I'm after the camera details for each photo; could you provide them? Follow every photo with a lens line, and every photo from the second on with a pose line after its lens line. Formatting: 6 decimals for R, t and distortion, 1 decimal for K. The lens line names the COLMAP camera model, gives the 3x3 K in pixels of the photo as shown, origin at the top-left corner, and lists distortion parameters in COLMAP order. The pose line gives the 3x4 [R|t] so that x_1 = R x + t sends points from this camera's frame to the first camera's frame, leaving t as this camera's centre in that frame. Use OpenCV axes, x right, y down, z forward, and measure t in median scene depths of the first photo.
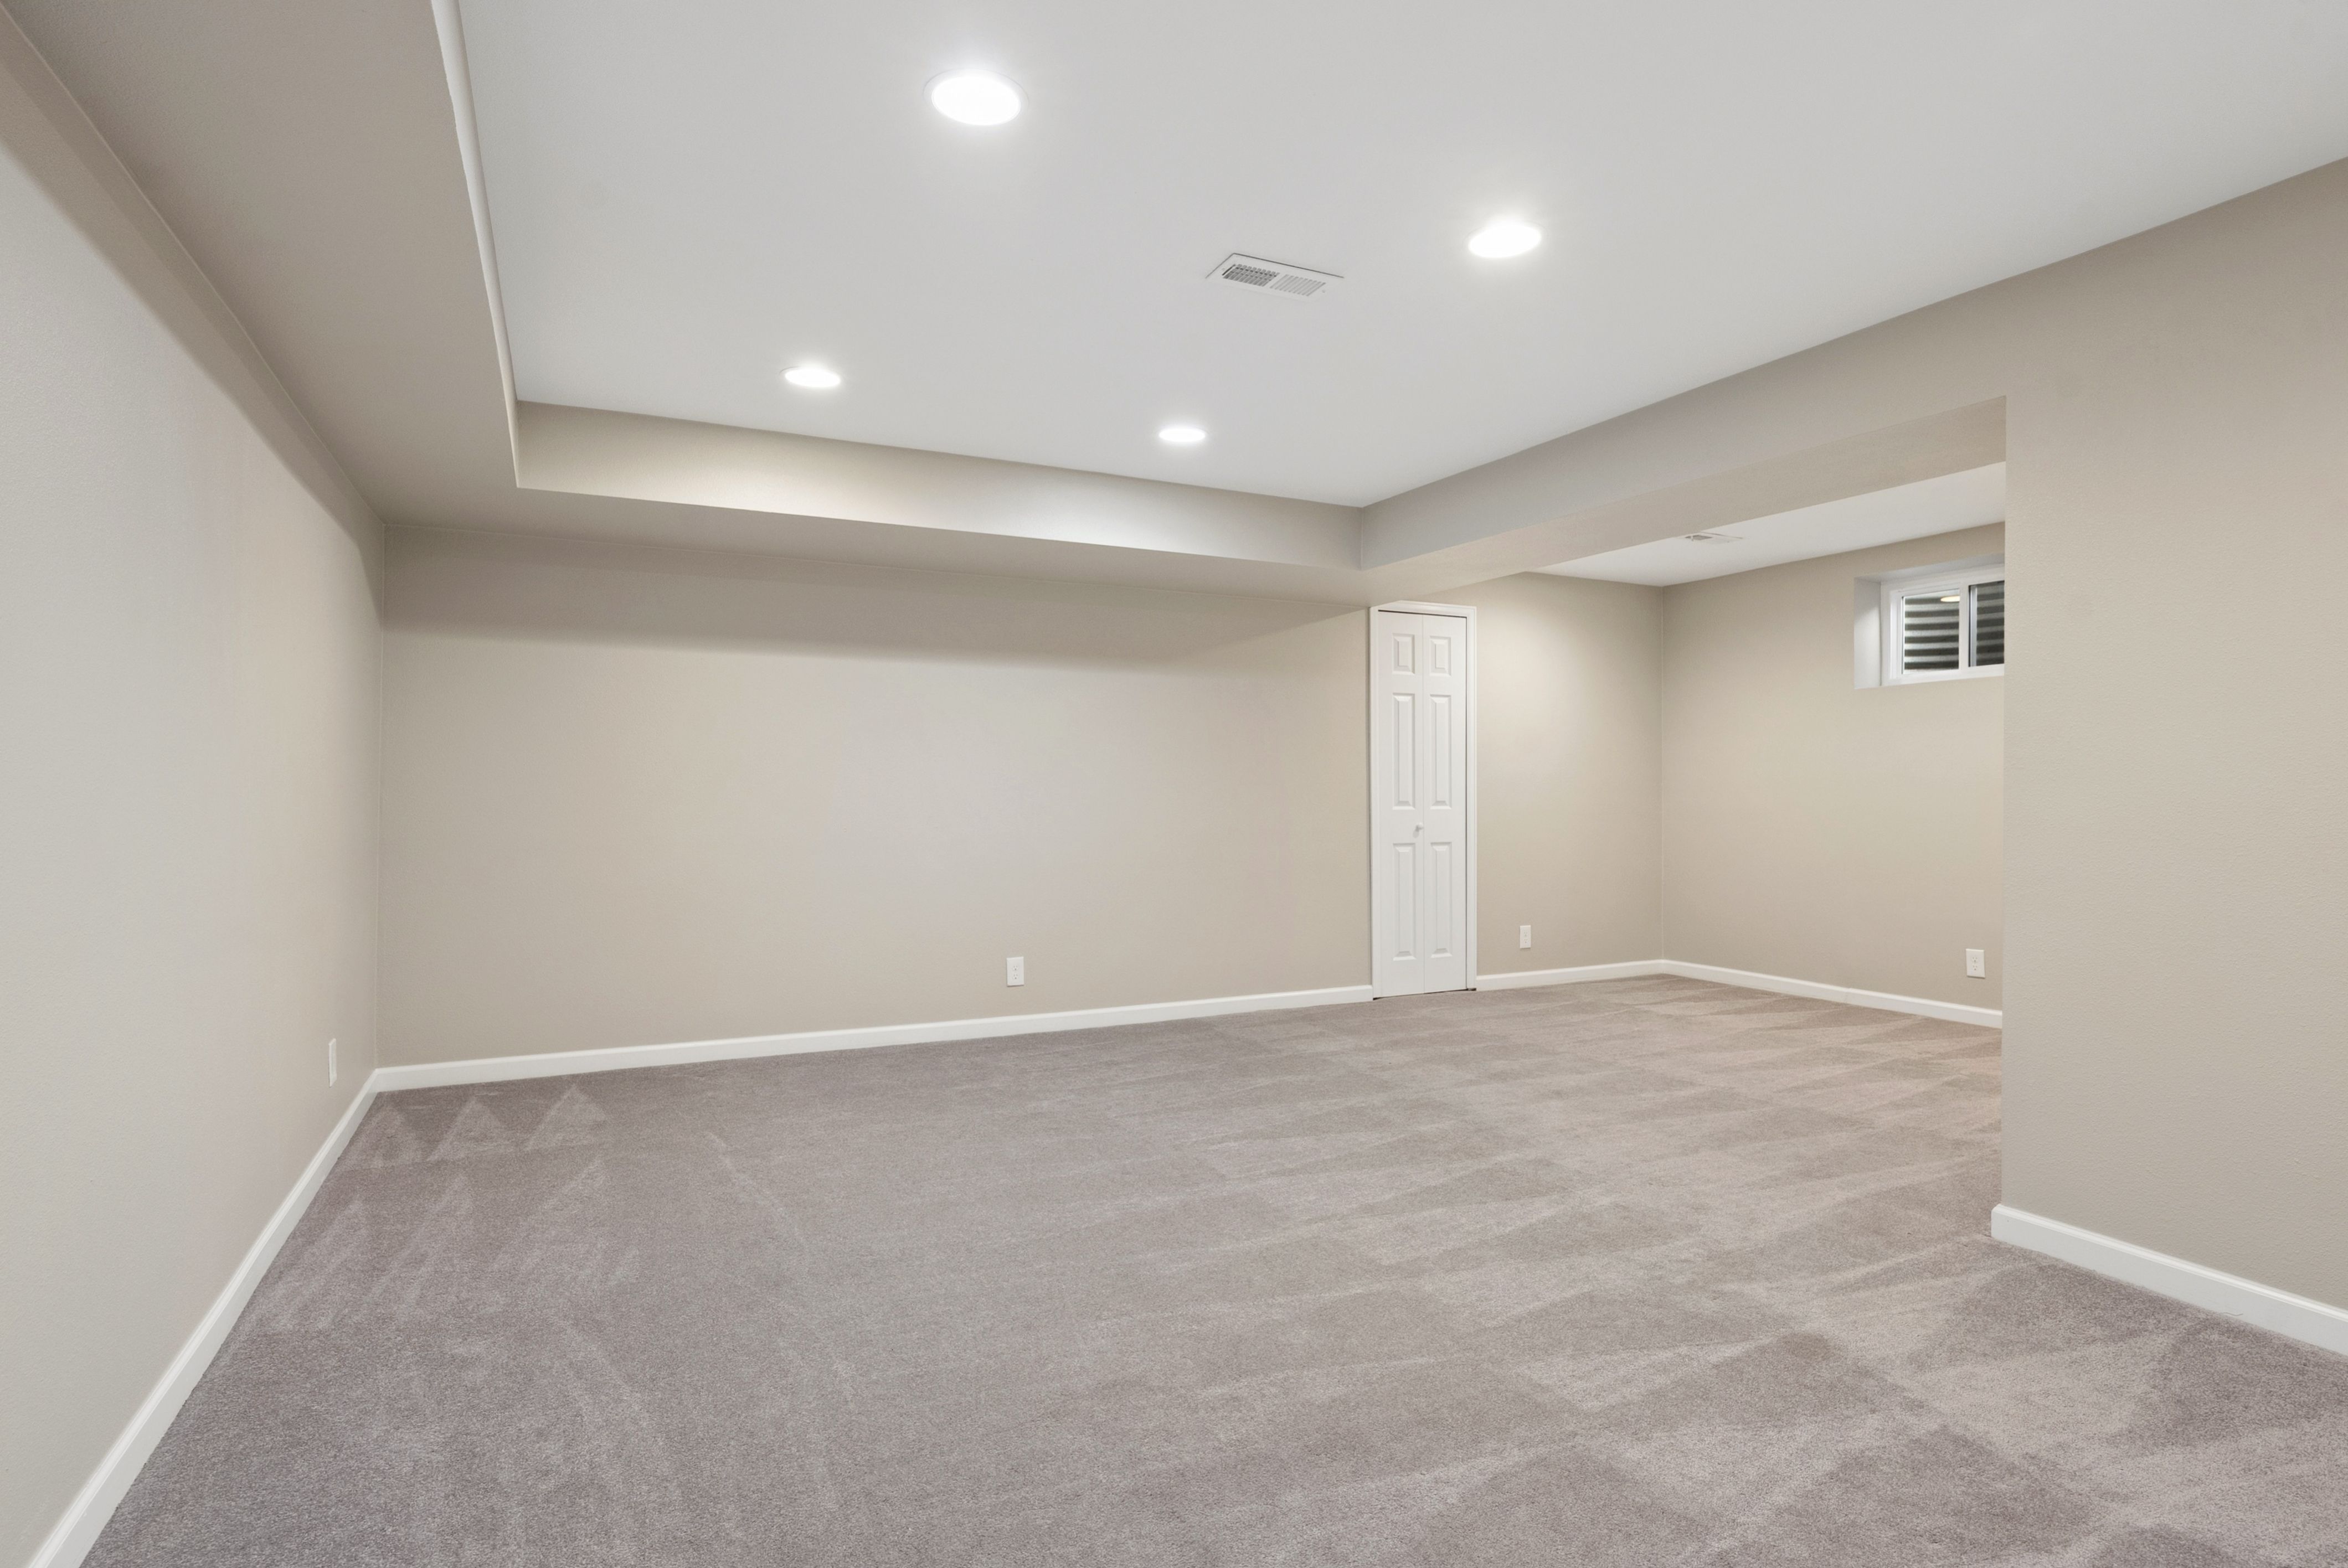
lens RADIAL K [[1182.0, 0, 1163.9], [0, 1182.0, 789.5], [0, 0, 1]] dist [0.006552, -0.003350]
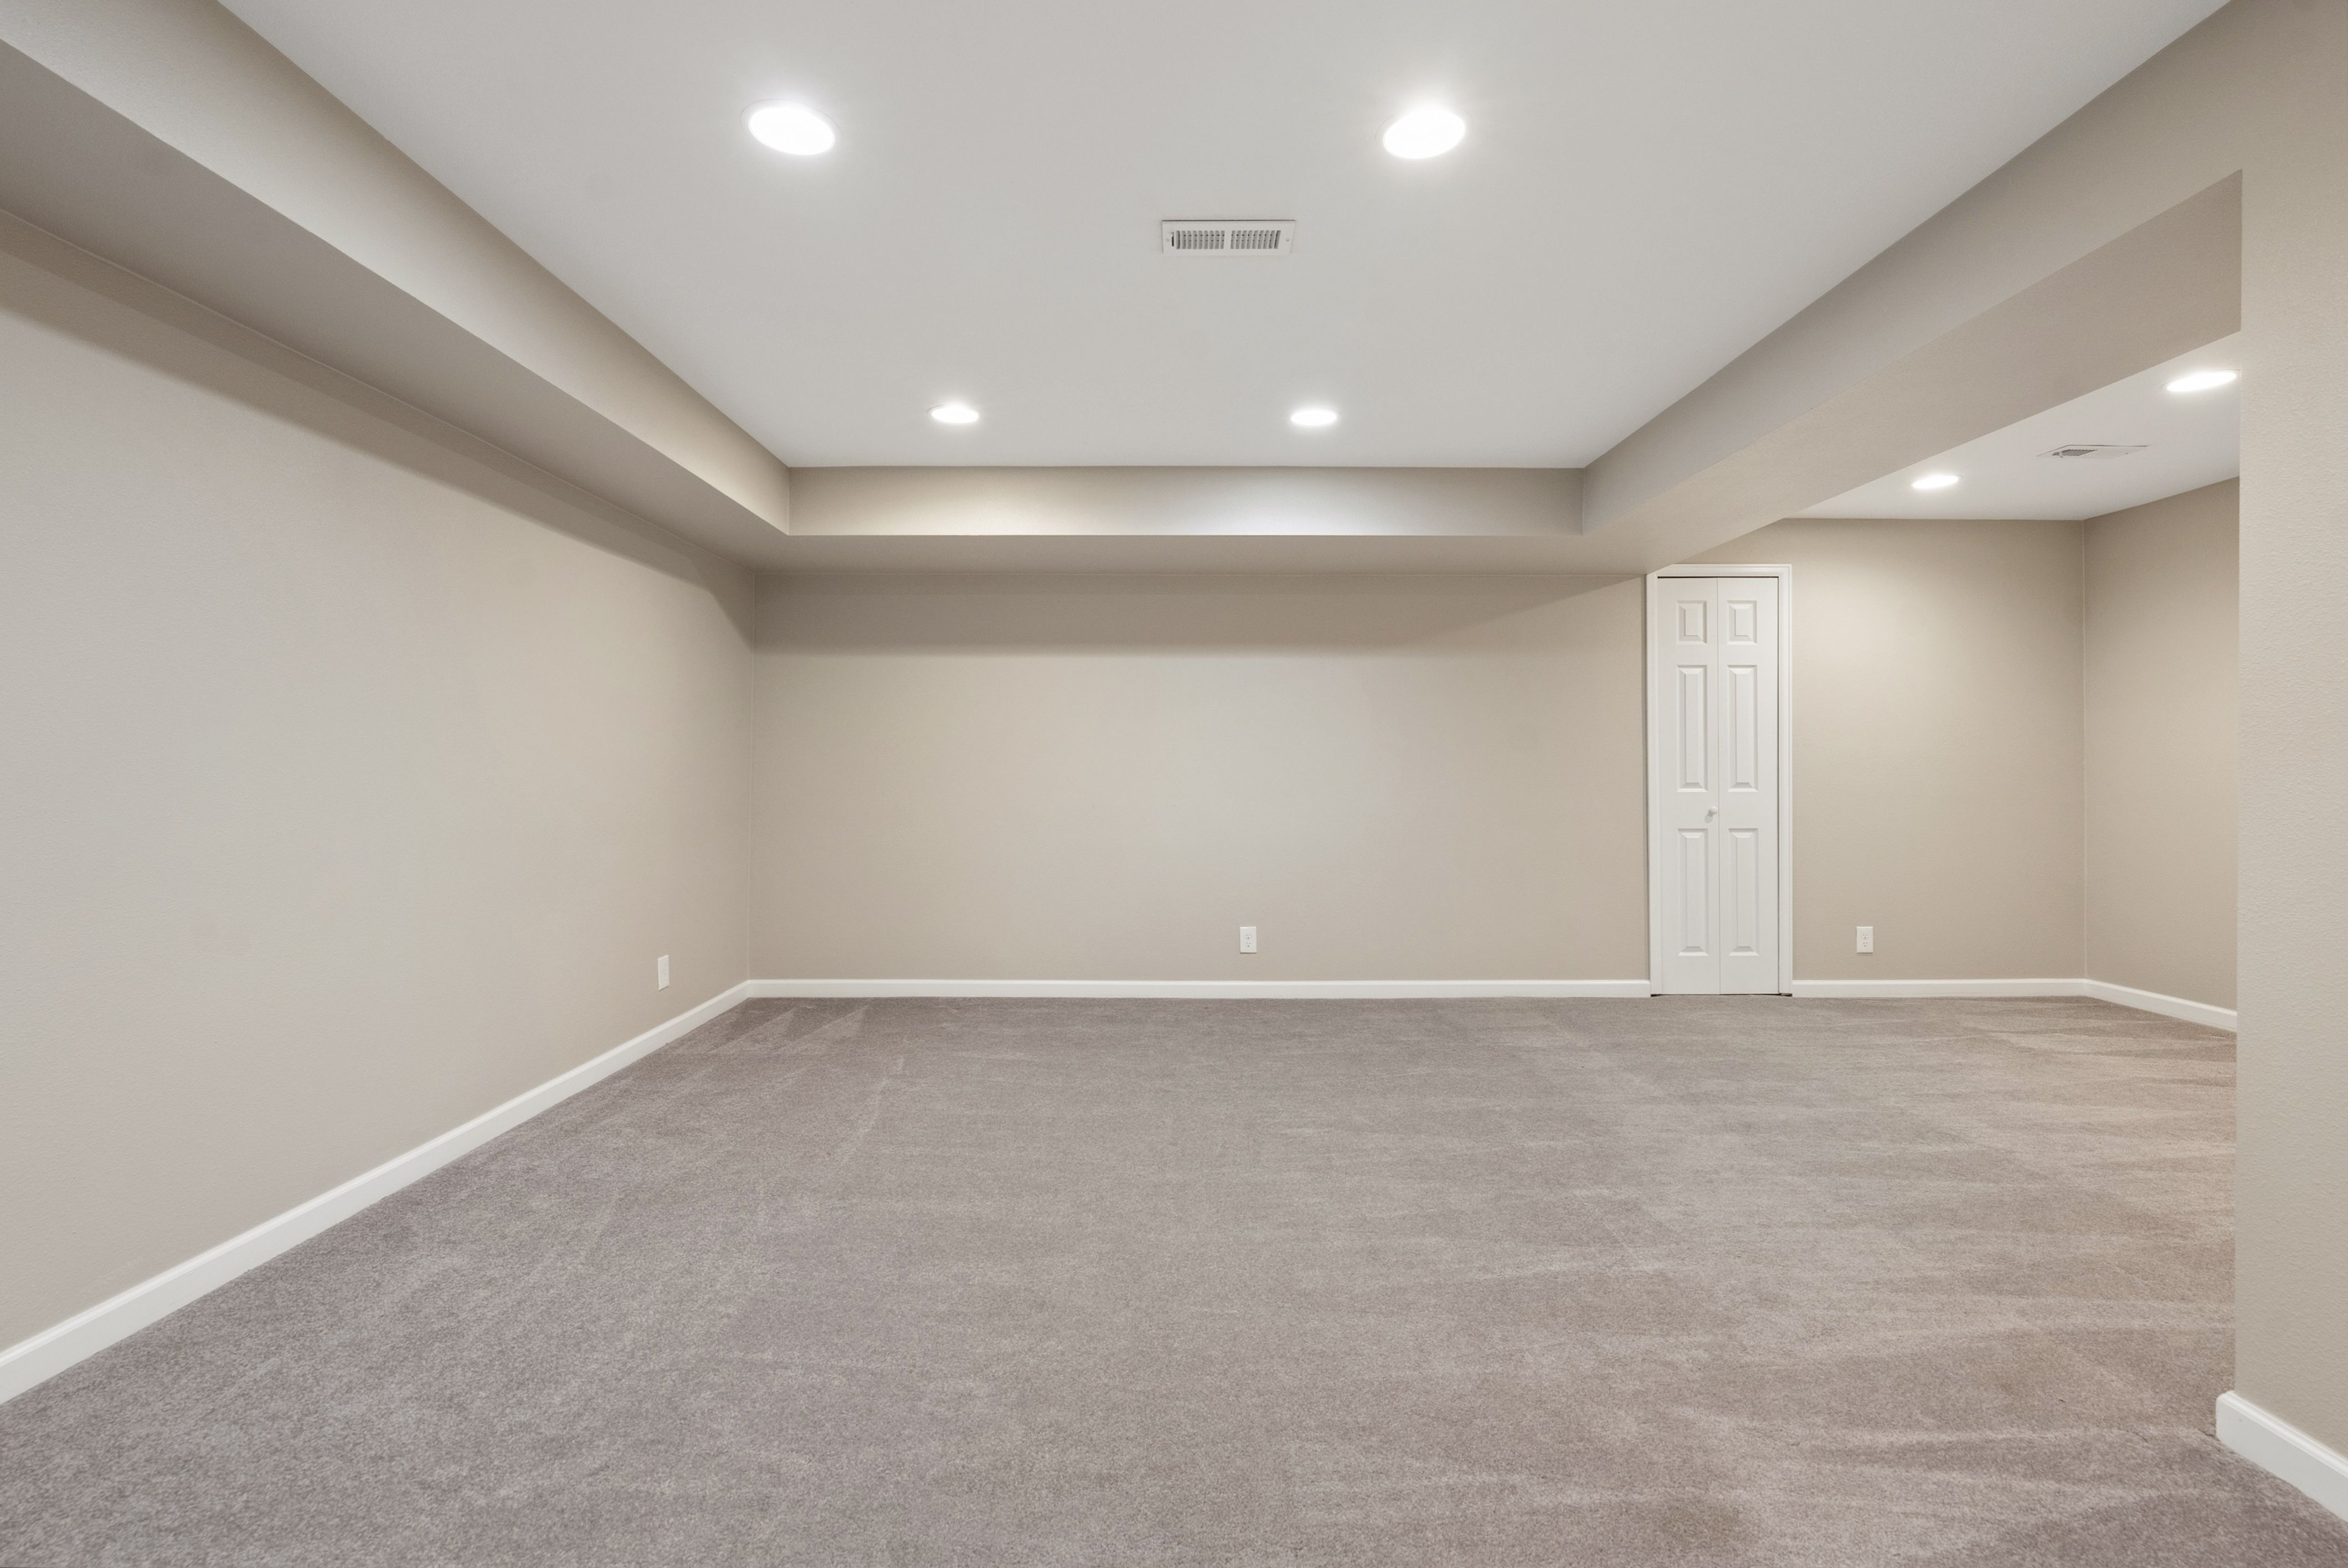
lens RADIAL K [[1041.1, 0, 1173.1], [0, 1041.1, 774.4], [0, 0, 1]] dist [0.000002, -0.000201]
pose [[0.902948, 0.000171, -0.429749, 0.271103], [0.001321, 0.999994, 0.003174, 0.000424], [0.429747, -0.003434, 0.902943, 0.141056]]
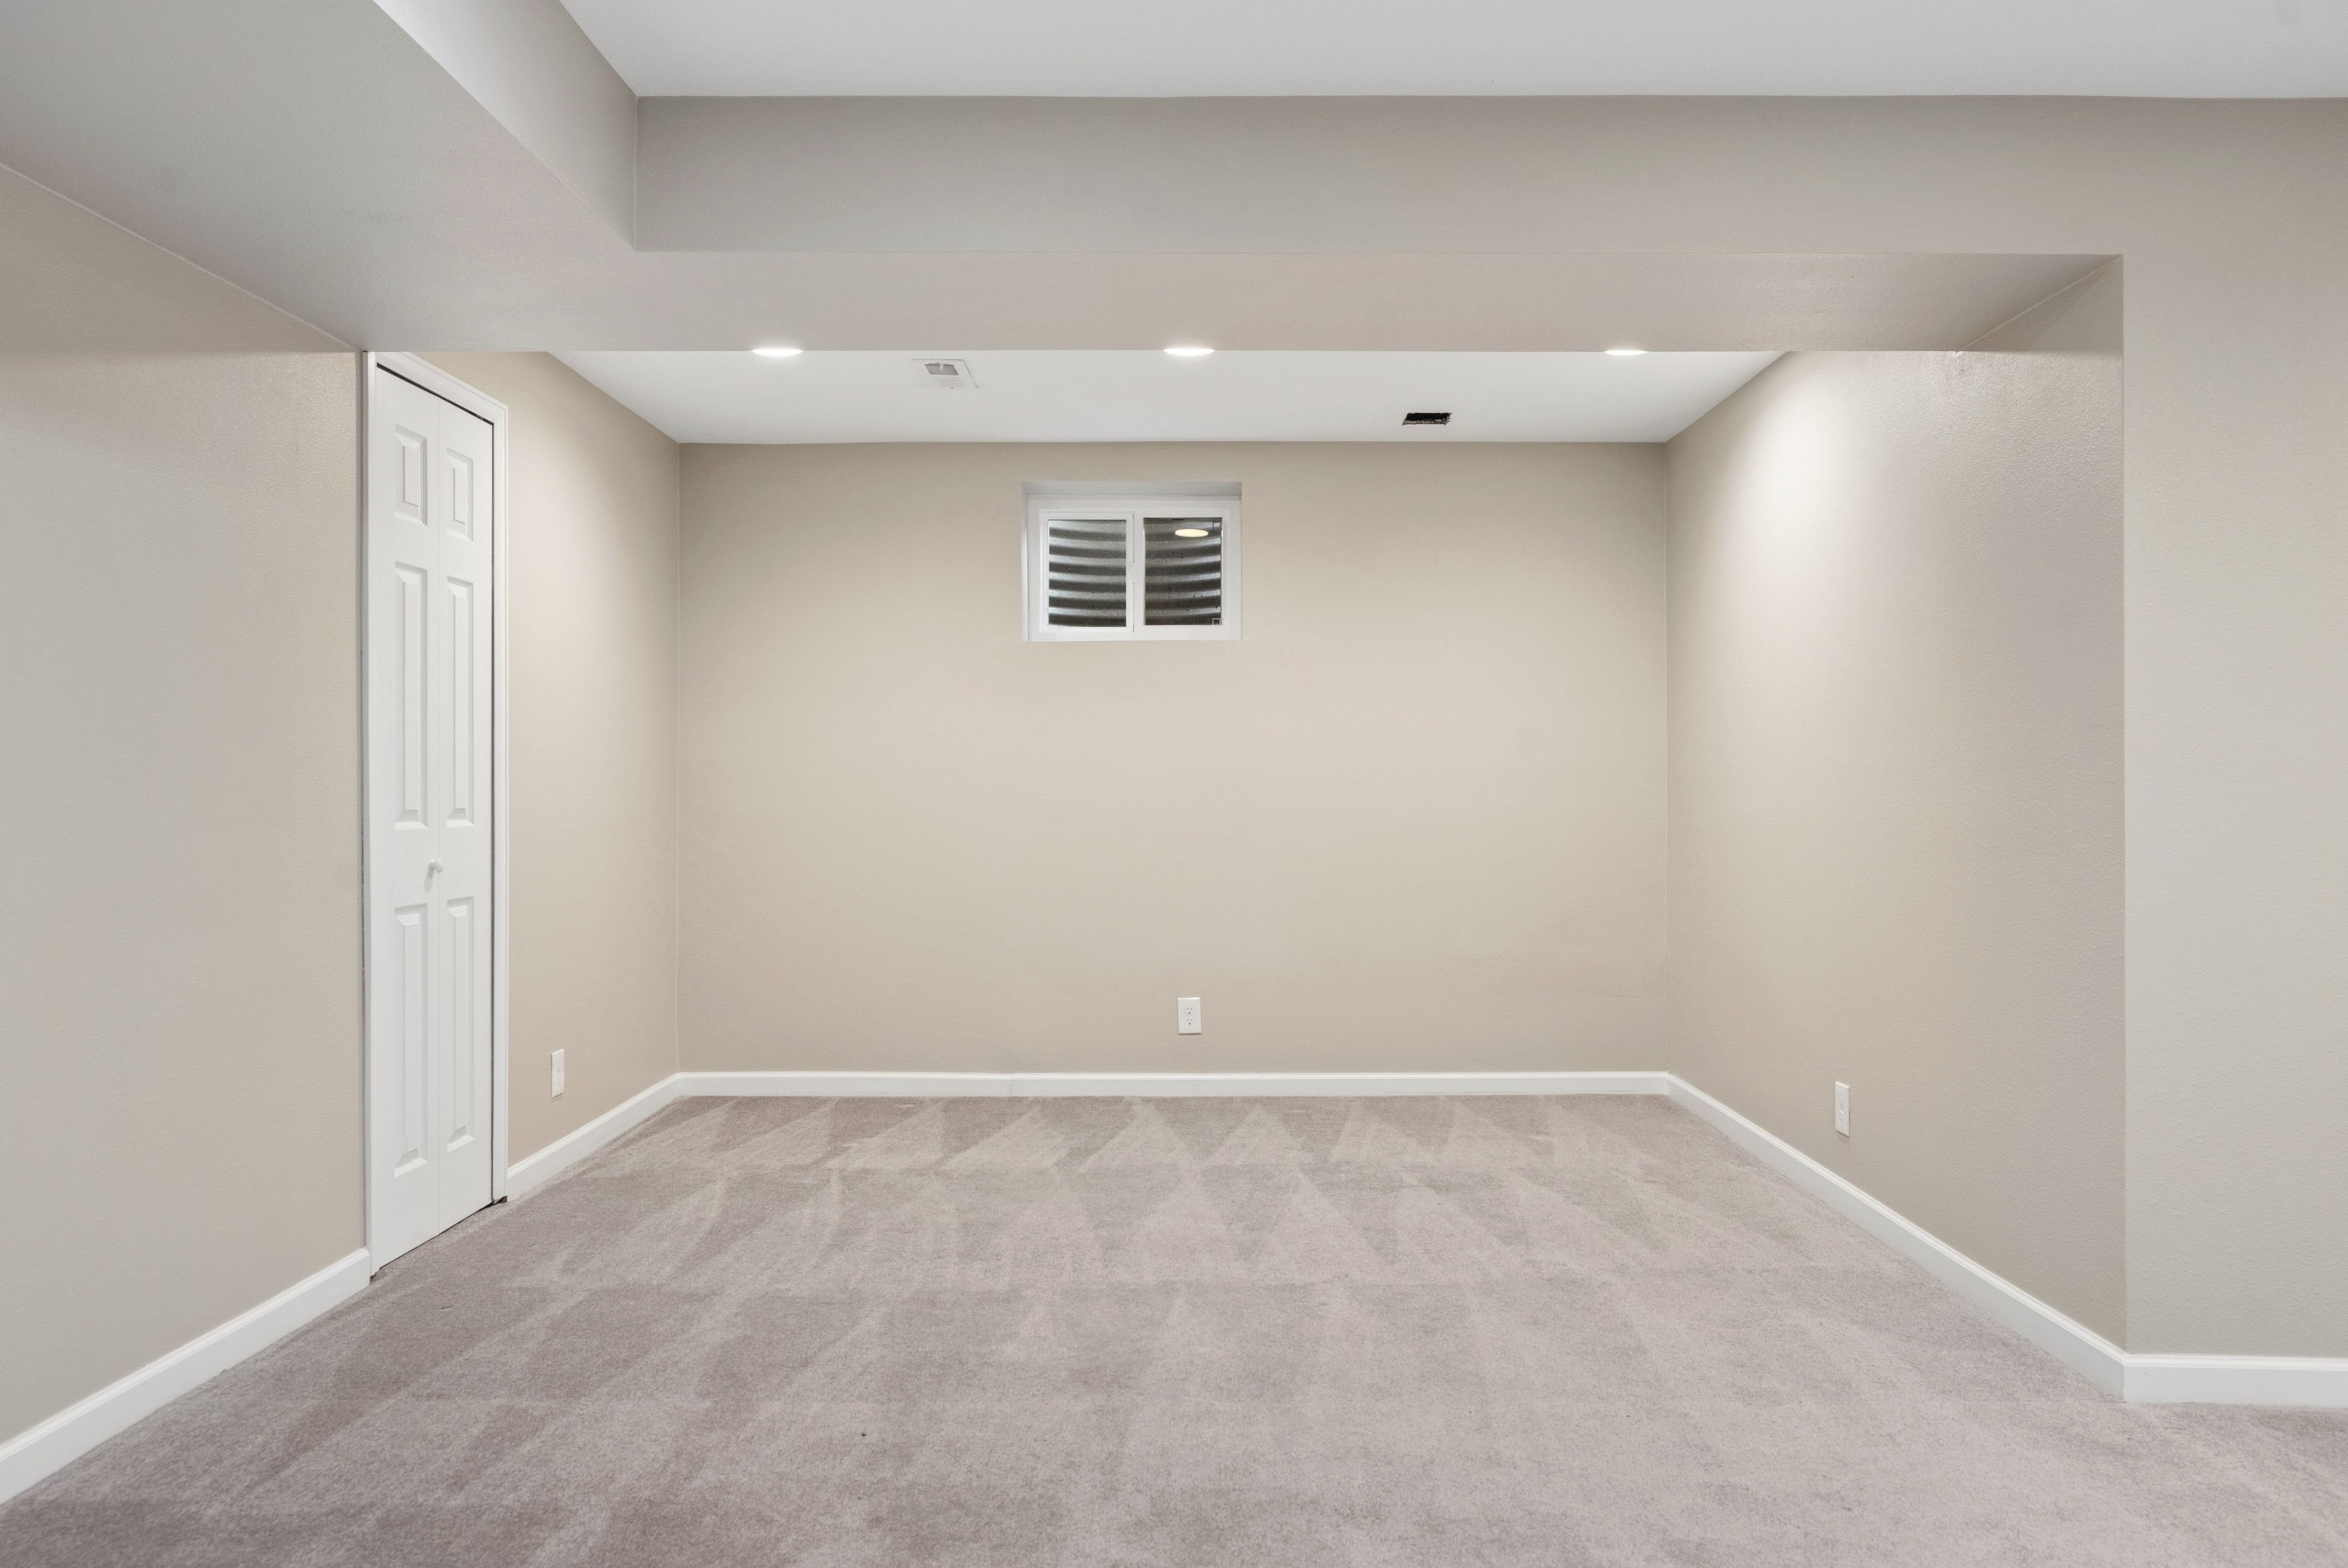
lens RADIAL K [[1557.4, 0, 1179.4], [0, 1557.4, 790.3], [0, 0, 1]] dist [0.000410, -0.003669]
pose [[0.458452, 0.003109, 0.888714, -0.265475], [-0.001283, 0.999995, -0.002837, 0.005553], [-0.888718, 0.000160, 0.458454, 0.697675]]
